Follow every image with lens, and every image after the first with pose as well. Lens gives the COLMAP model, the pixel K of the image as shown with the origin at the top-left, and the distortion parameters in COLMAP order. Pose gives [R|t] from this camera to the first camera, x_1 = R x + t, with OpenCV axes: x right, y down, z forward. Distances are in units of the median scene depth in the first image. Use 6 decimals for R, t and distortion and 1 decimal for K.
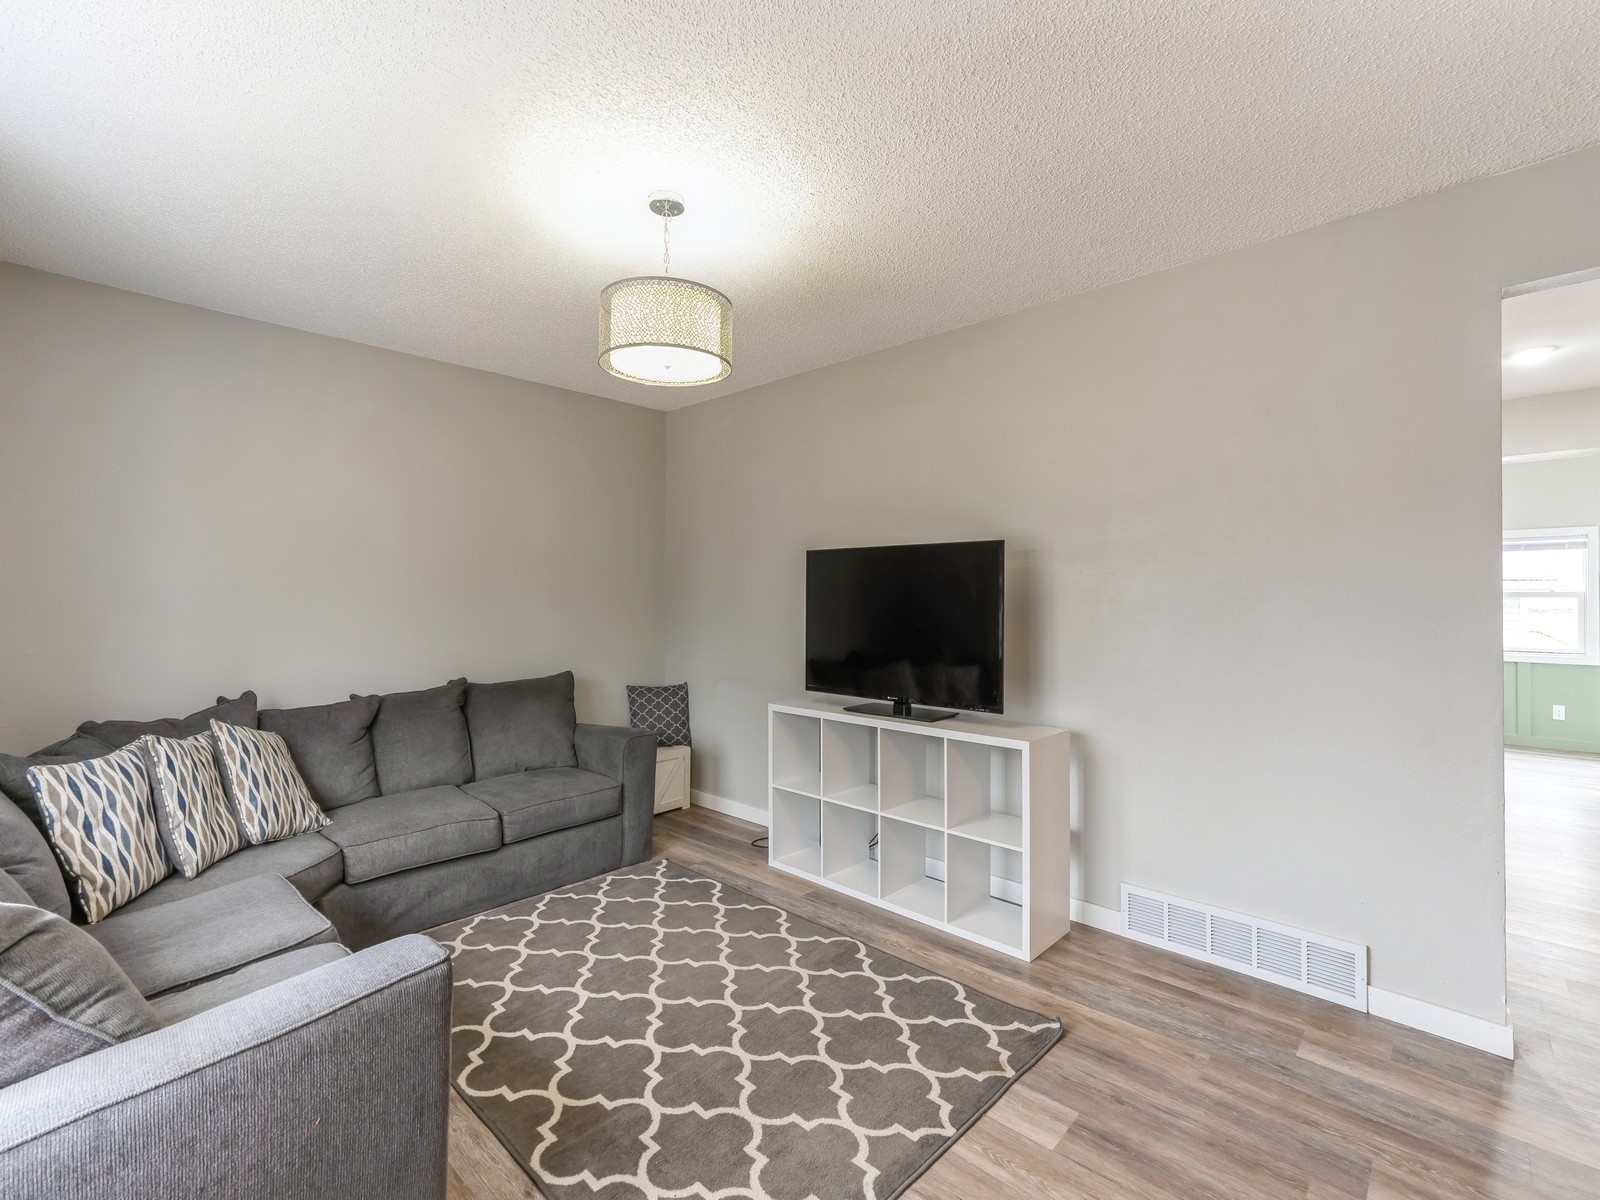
lens RADIAL K [[734.5, 0, 793.7], [0, 734.5, 615.4], [0, 0, 1]] dist [-0.015368, 0.020316]
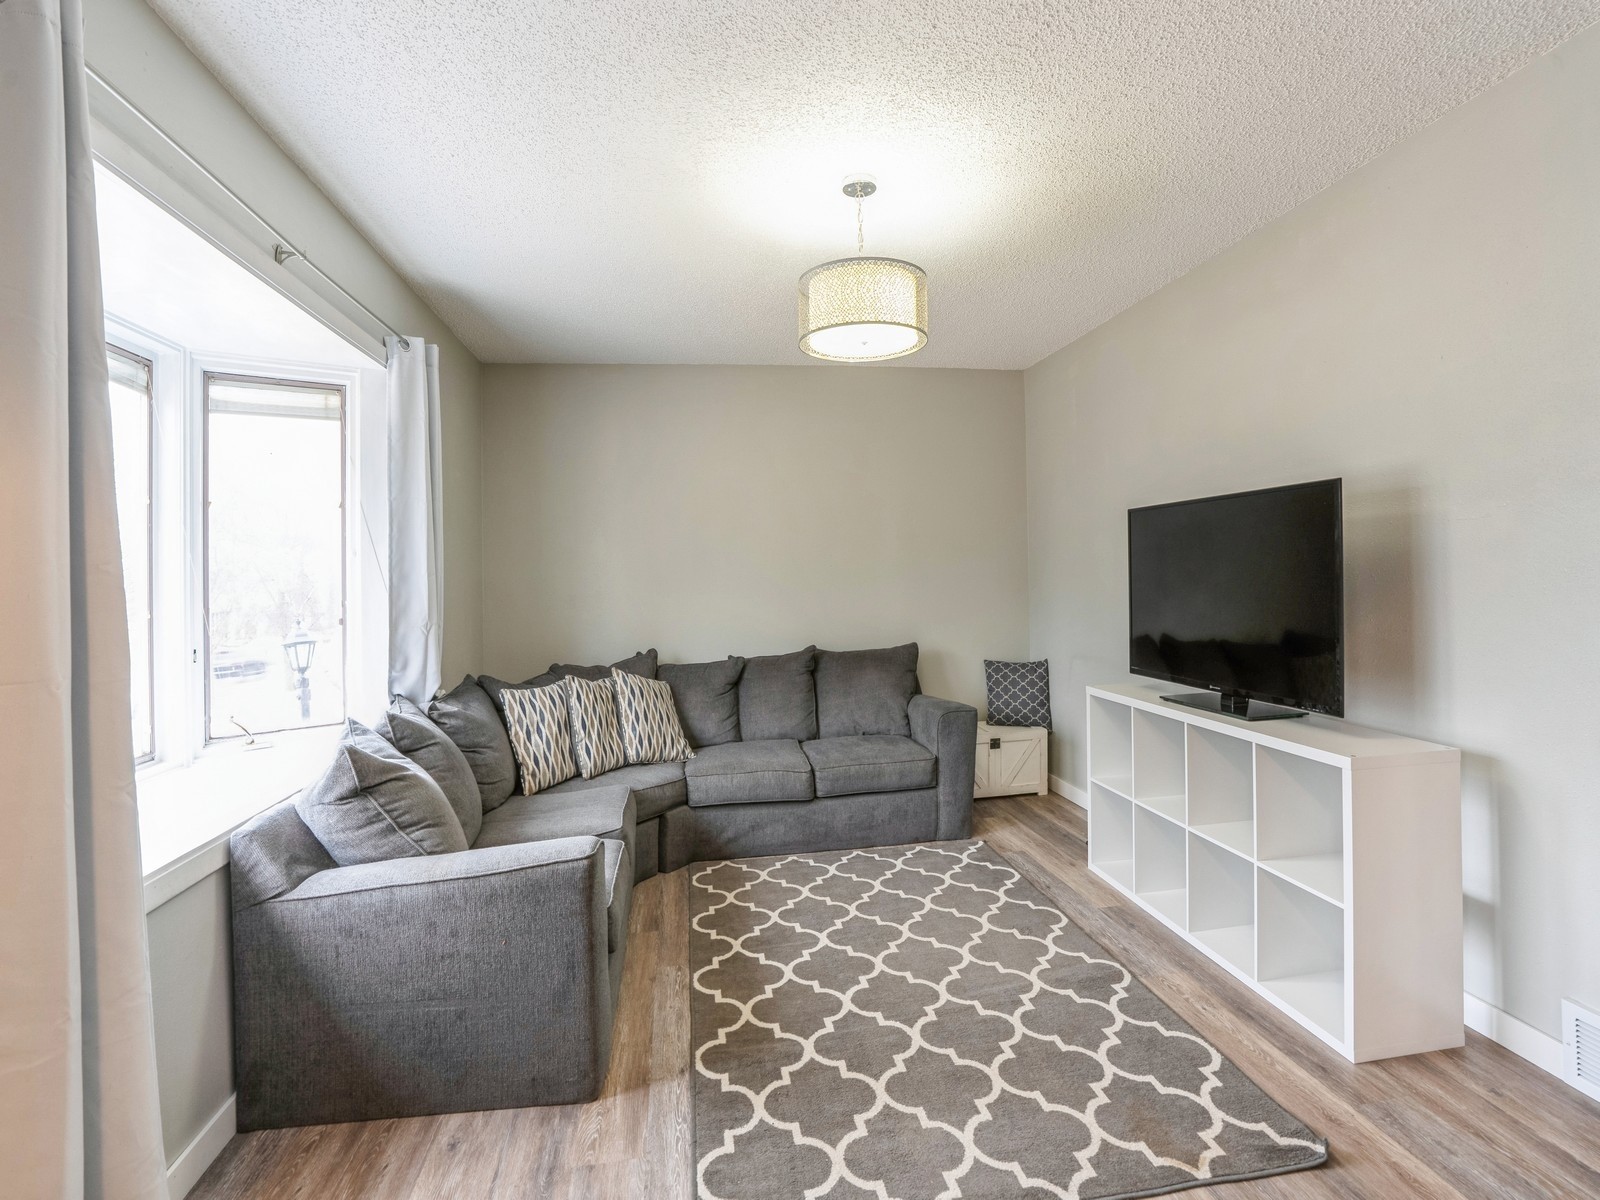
lens RADIAL K [[763.0, 0, 800.4], [0, 763.0, 575.3], [0, 0, 1]] dist [-0.065383, 0.023557]
pose [[0.790720, -0.019751, -0.611859, 0.342482], [0.010411, 0.999769, -0.018819, -0.000163], [0.612089, 0.008510, 0.790743, 0.091331]]
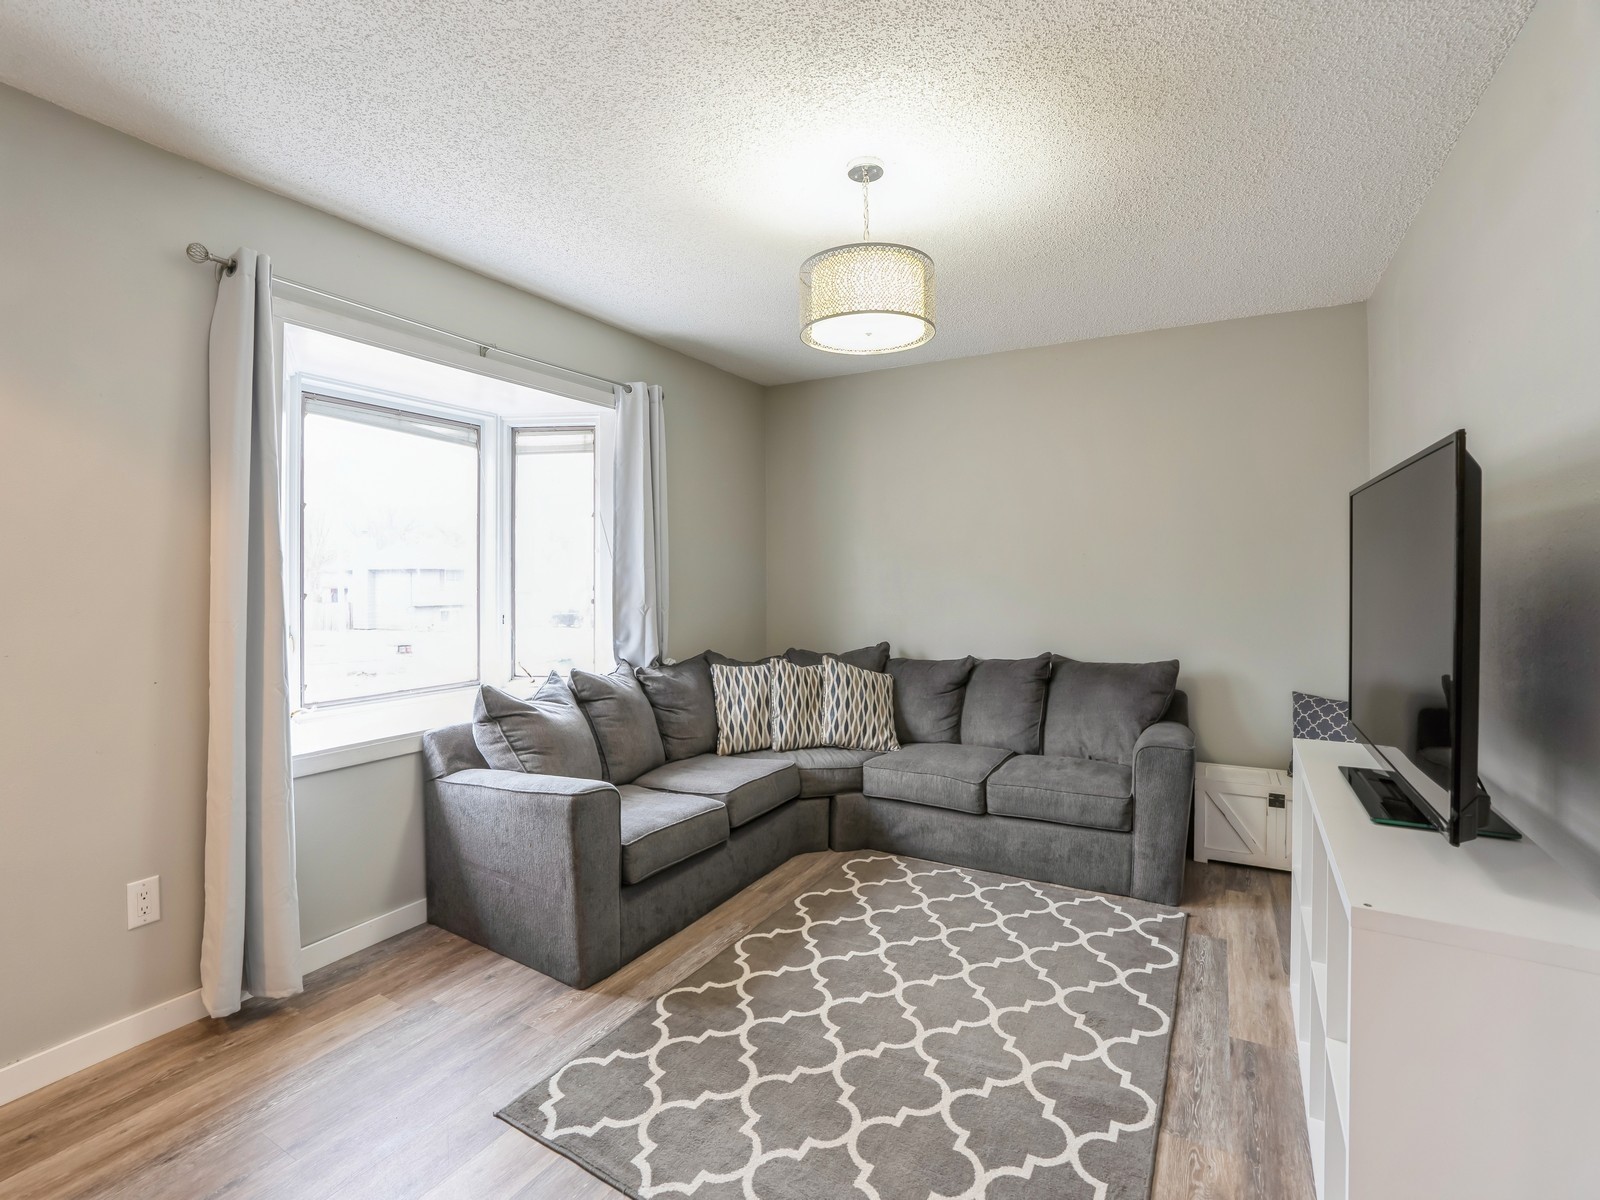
lens RADIAL K [[749.9, 0, 788.7], [0, 749.9, 586.1], [0, 0, 1]] dist [-0.065126, 0.022693]
pose [[0.218750, 0.013590, -0.975686, 0.654108], [-0.020791, 0.999741, 0.009264, -0.011764], [0.975560, 0.018260, 0.218975, 0.579375]]
